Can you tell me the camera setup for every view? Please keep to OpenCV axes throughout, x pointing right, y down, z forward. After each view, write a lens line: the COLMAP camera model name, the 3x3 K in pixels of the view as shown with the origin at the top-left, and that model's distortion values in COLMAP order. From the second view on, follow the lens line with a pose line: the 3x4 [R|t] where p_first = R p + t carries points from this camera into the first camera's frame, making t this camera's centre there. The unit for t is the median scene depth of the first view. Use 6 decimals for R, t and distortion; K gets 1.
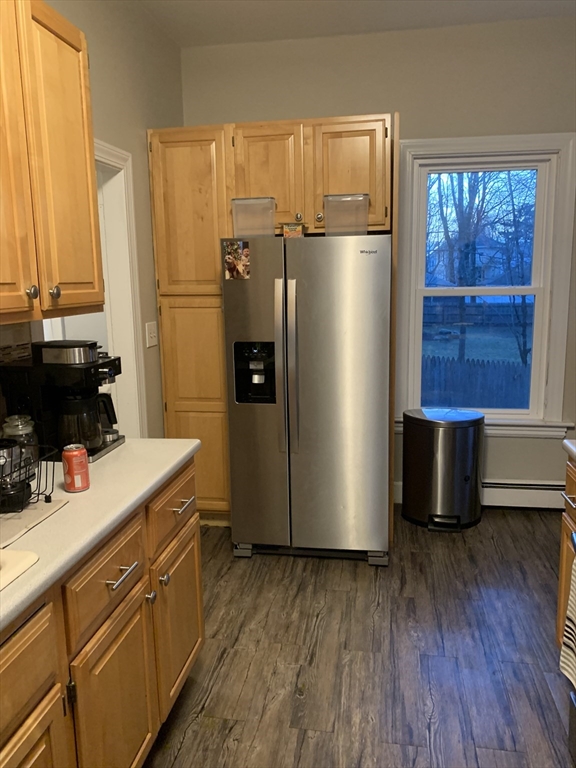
lens RADIAL K [[596.2, 0, 288.0], [0, 596.2, 384.0], [0, 0, 1]] dist [0.001673, 0.003688]
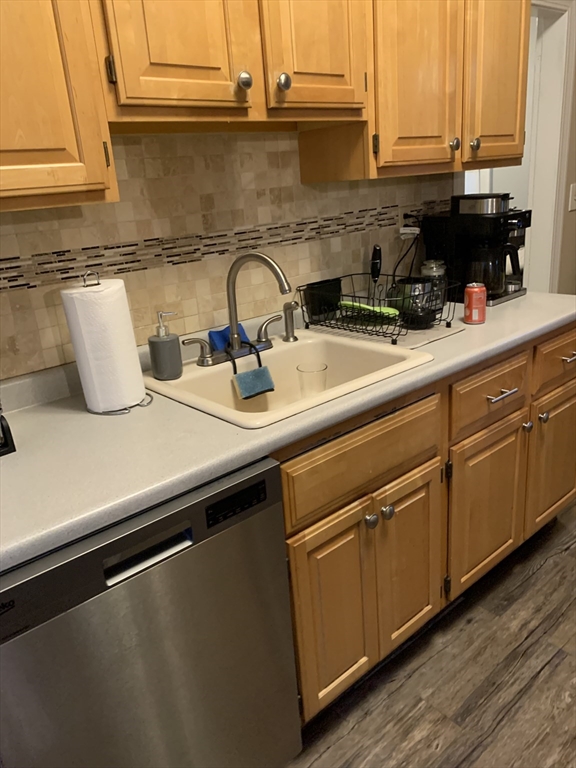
lens RADIAL K [[596.2, 0, 288.0], [0, 596.2, 384.0], [0, 0, 1]] dist [0.001673, 0.003688]
pose [[0.777515, 0.164430, -0.606986, 0.080592], [-0.046385, 0.977577, 0.205405, 0.067623], [0.627151, -0.131550, 0.767709, -0.118590]]
